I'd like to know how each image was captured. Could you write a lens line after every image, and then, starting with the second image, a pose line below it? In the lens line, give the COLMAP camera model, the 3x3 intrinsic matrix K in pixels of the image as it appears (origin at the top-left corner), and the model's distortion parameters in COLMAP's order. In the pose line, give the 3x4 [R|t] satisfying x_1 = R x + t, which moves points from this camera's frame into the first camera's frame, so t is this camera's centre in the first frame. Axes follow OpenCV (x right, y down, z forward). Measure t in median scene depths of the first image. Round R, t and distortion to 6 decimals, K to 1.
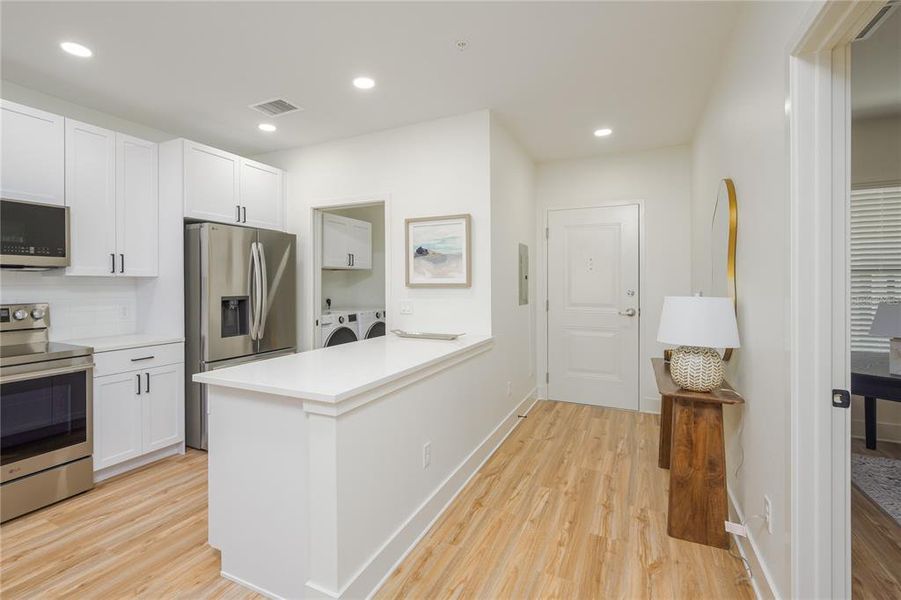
lens RADIAL K [[414.2, 0, 435.2], [0, 414.2, 286.0], [0, 0, 1]] dist [-0.010198, 0.000489]
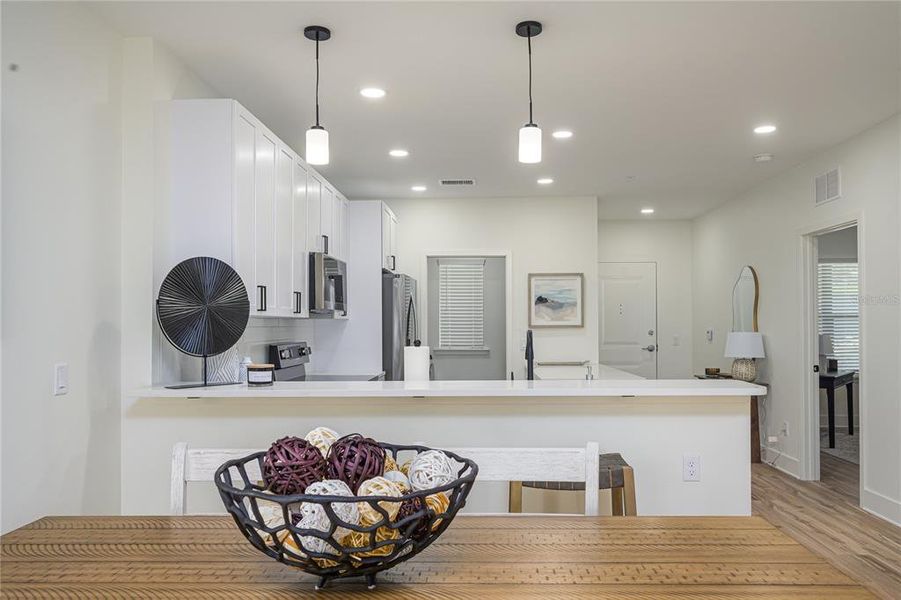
lens RADIAL K [[675.4, 0, 468.5], [0, 675.4, 318.0], [0, 0, 1]] dist [-0.001531, 0.009311]
pose [[0.907969, 0.004285, 0.419016, -1.153850], [0.002979, 0.999856, -0.016678, 0.006274], [-0.419027, 0.016391, 0.907826, -0.811746]]
